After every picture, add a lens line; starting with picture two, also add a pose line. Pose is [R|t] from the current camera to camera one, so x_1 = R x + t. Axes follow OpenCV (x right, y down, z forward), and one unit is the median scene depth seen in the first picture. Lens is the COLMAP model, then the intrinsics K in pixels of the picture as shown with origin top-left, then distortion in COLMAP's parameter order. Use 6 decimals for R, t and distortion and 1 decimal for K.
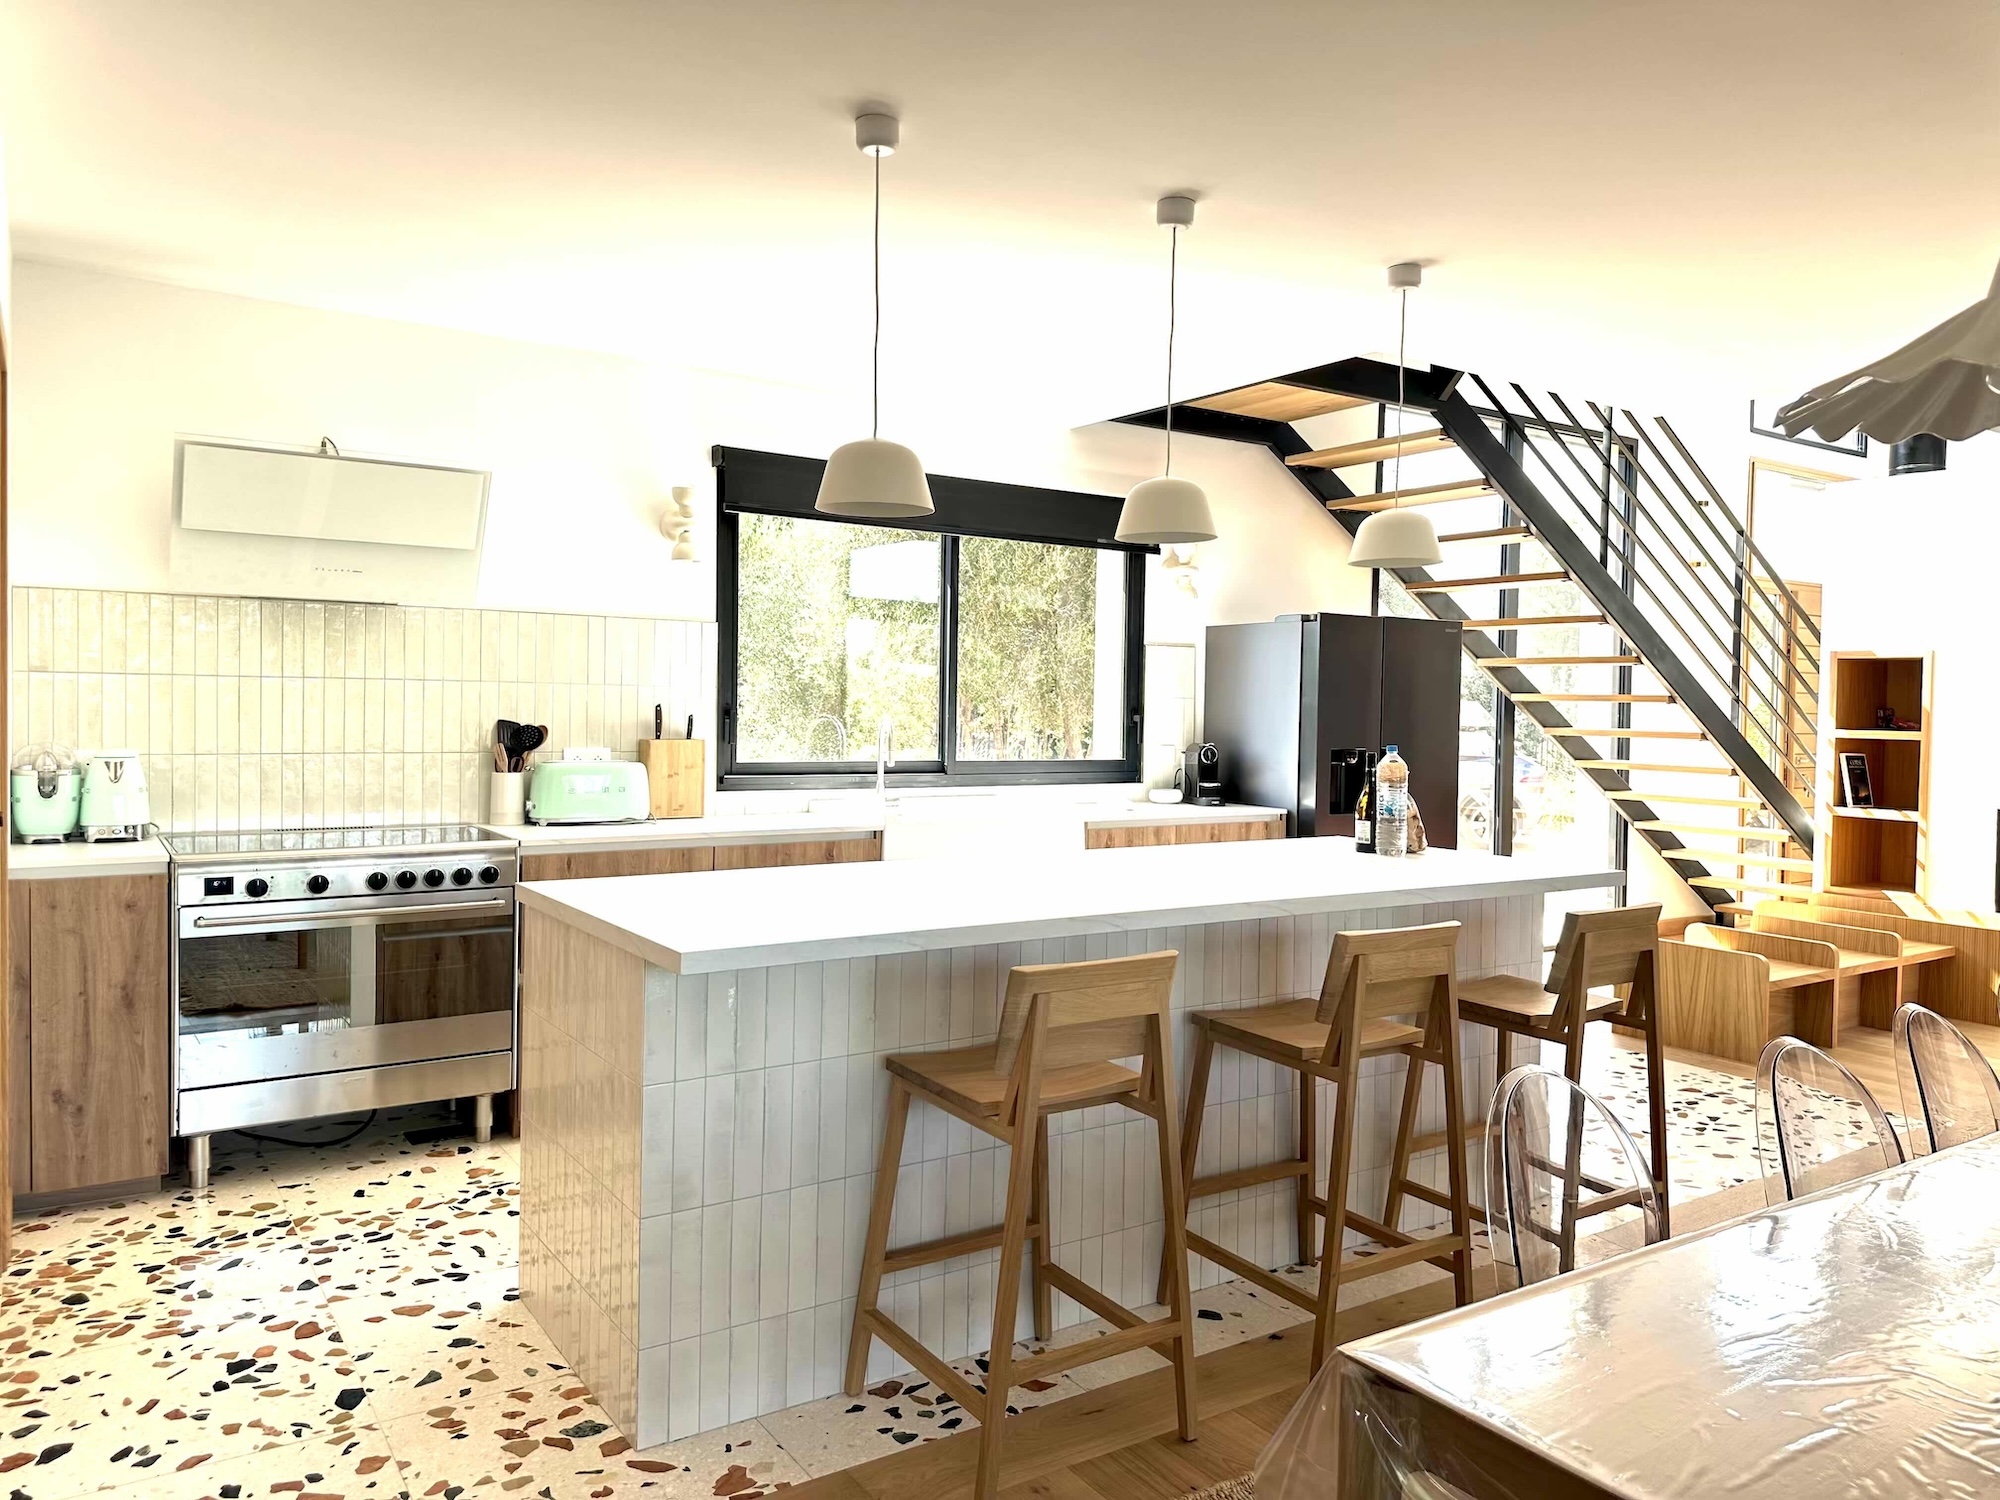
lens RADIAL K [[1397.6, 0, 1011.2], [0, 1397.6, 760.3], [0, 0, 1]] dist [0.060820, -0.069695]
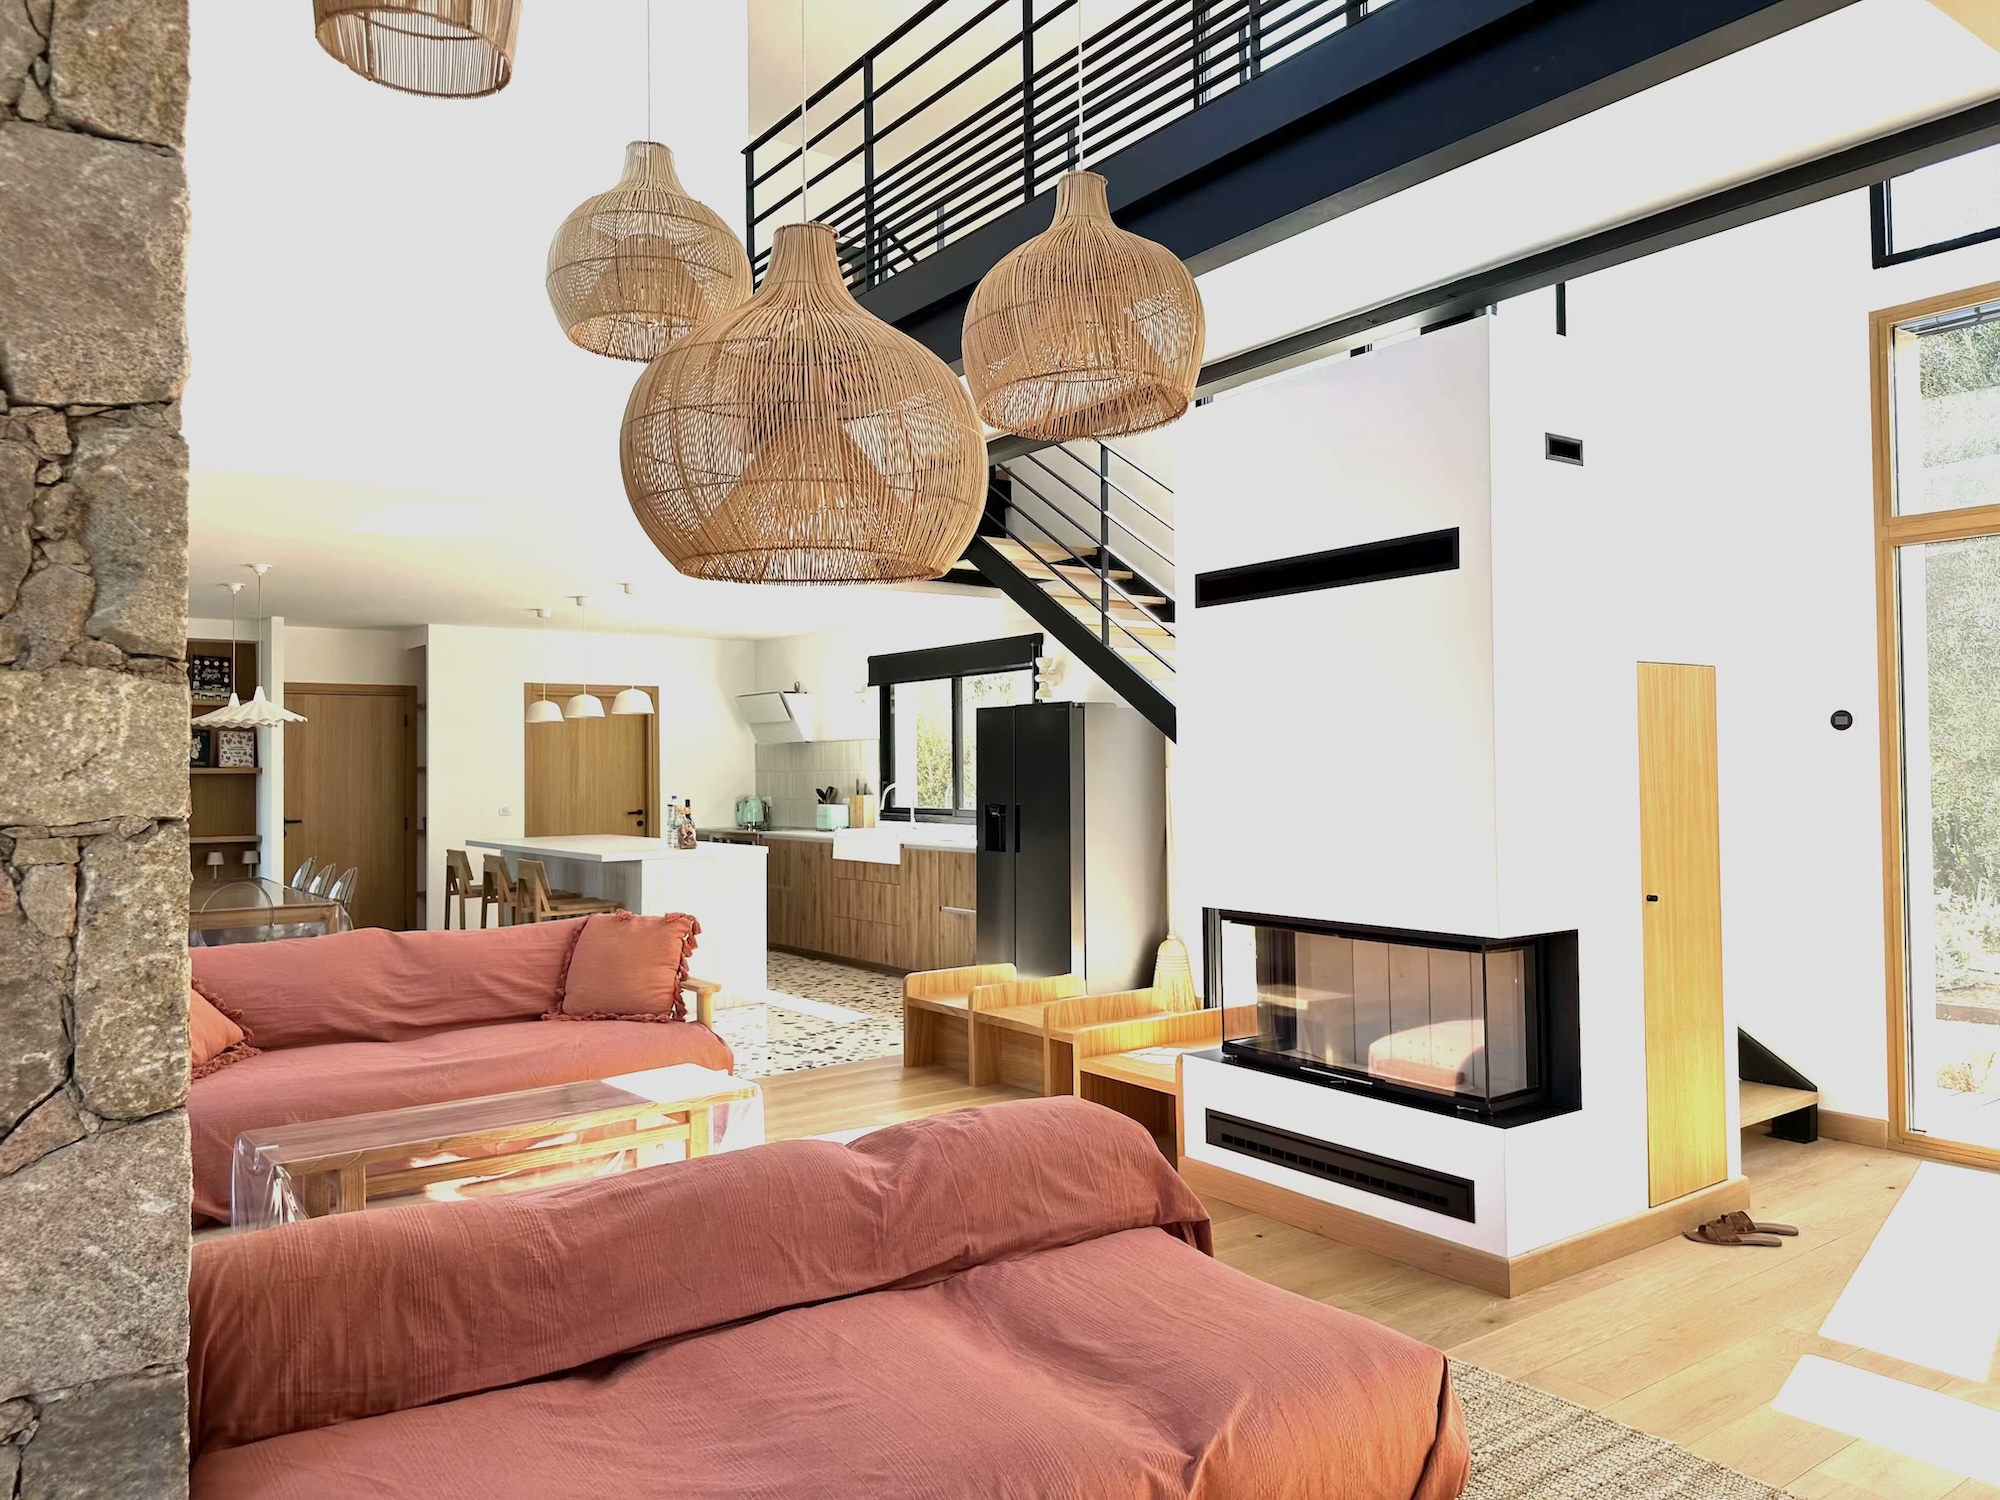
lens RADIAL K [[1397.6, 0, 1033.2], [0, 1397.6, 746.2], [0, 0, 1]] dist [0.060820, -0.069695]
pose [[0.058410, -0.039335, -0.997517, 2.671154], [-0.031709, 0.998646, -0.041236, -0.013514], [0.997789, 0.034039, 0.057083, 1.598051]]
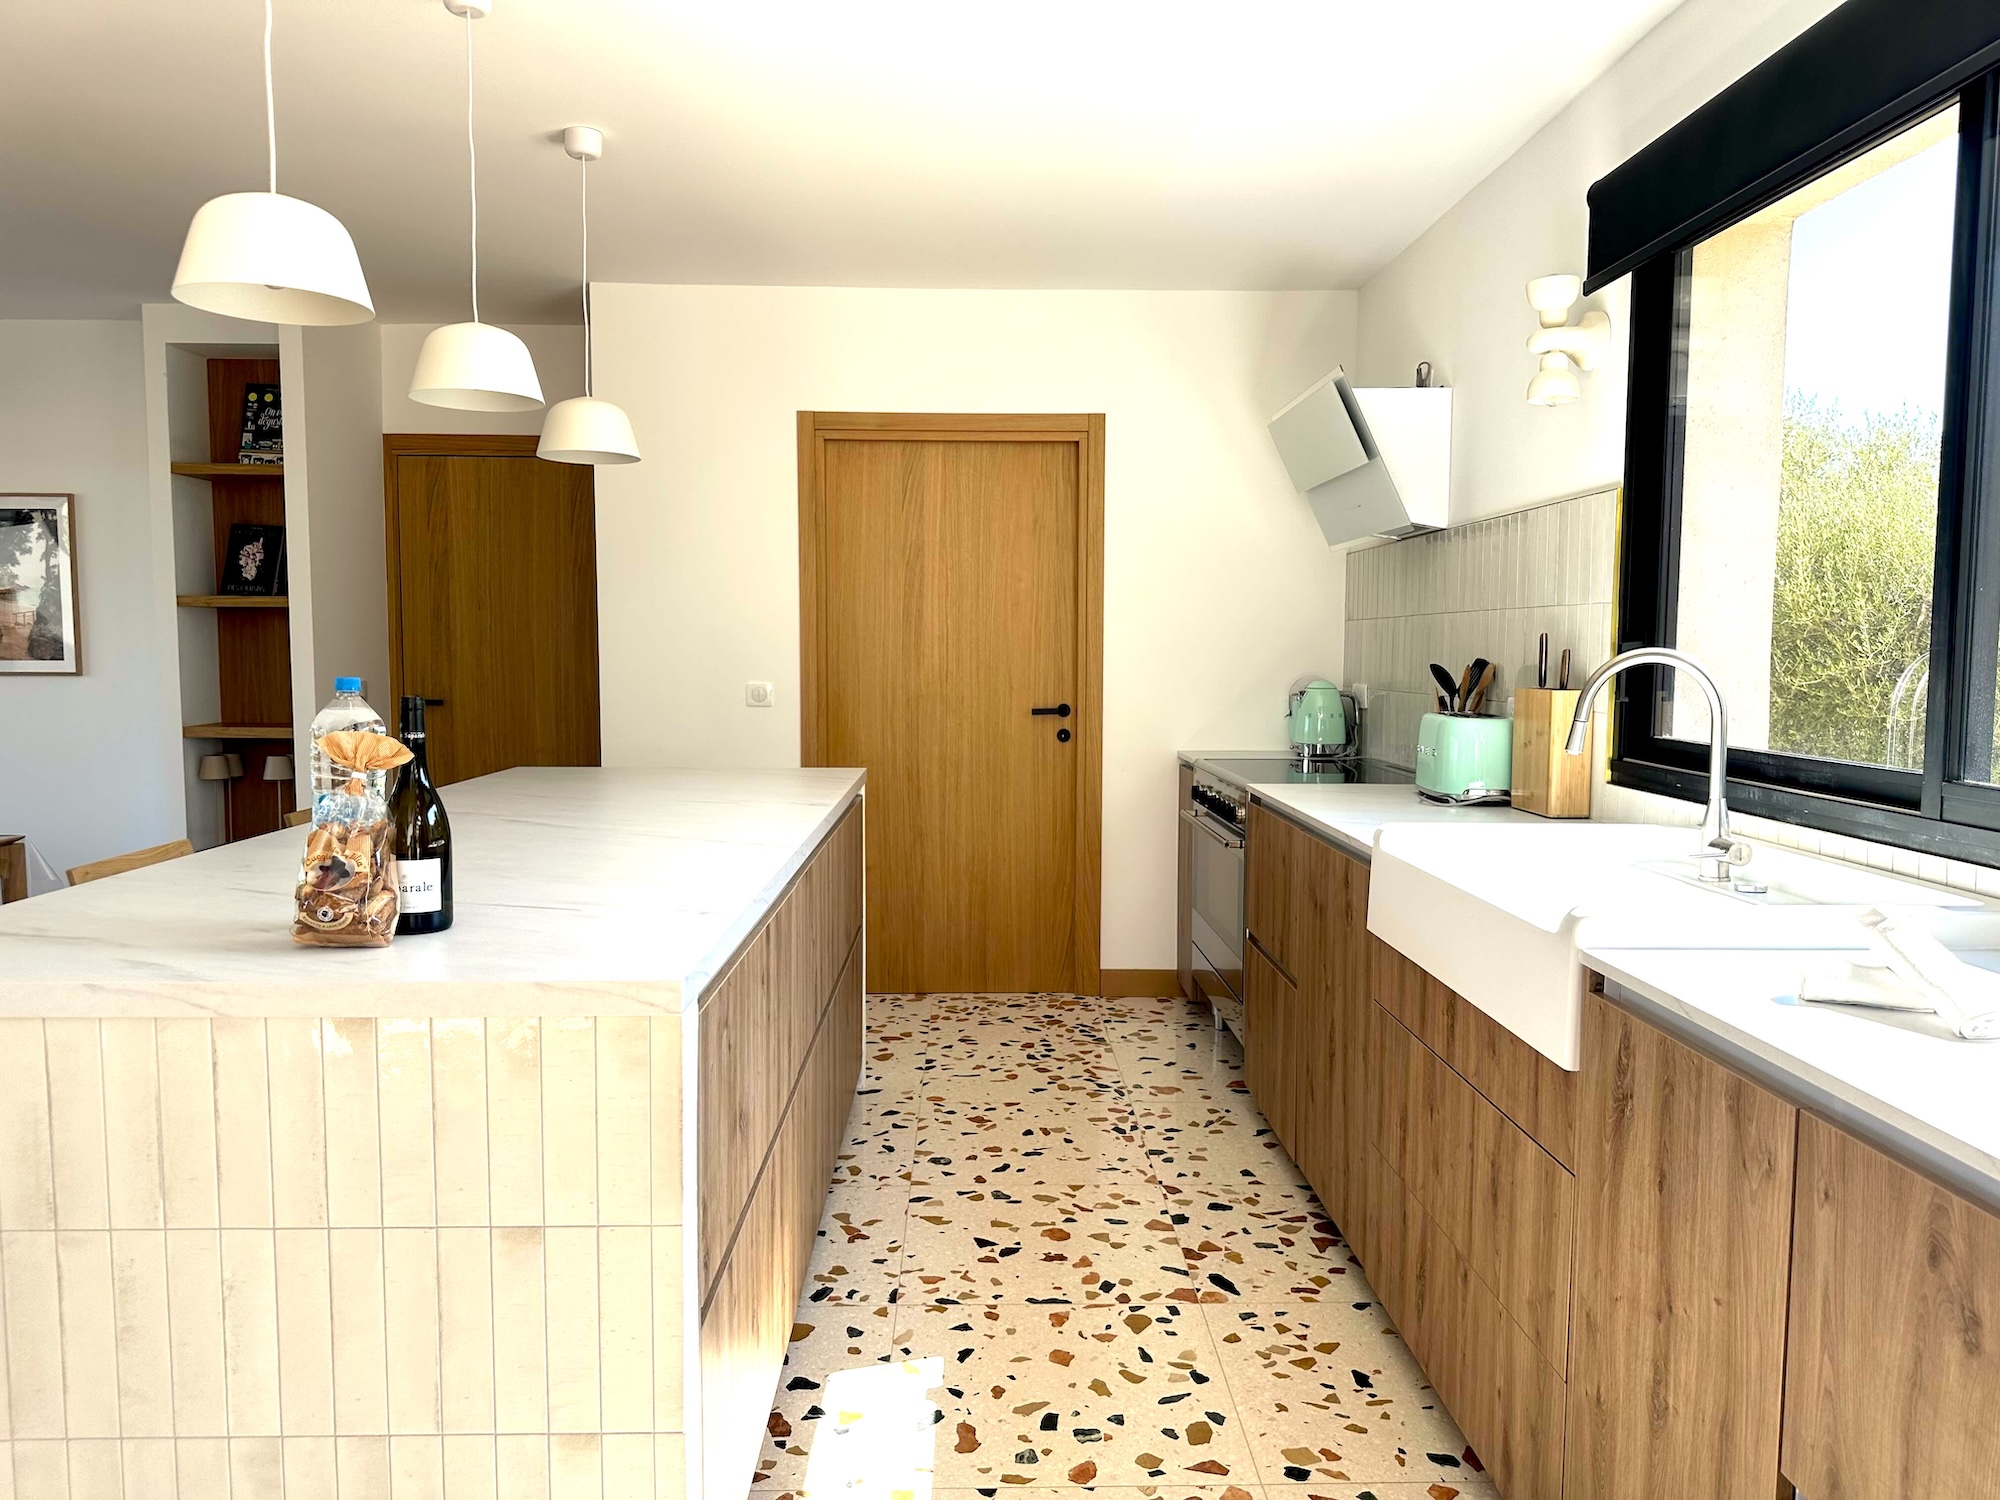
lens RADIAL K [[1397.6, 0, 1025.3], [0, 1397.6, 761.9], [0, 0, 1]] dist [0.060820, -0.069695]
pose [[-0.530642, 0.045358, -0.846381, 0.599656], [-0.054025, 0.994727, 0.087179, -0.035428], [0.845872, 0.091986, -0.525394, 1.594343]]
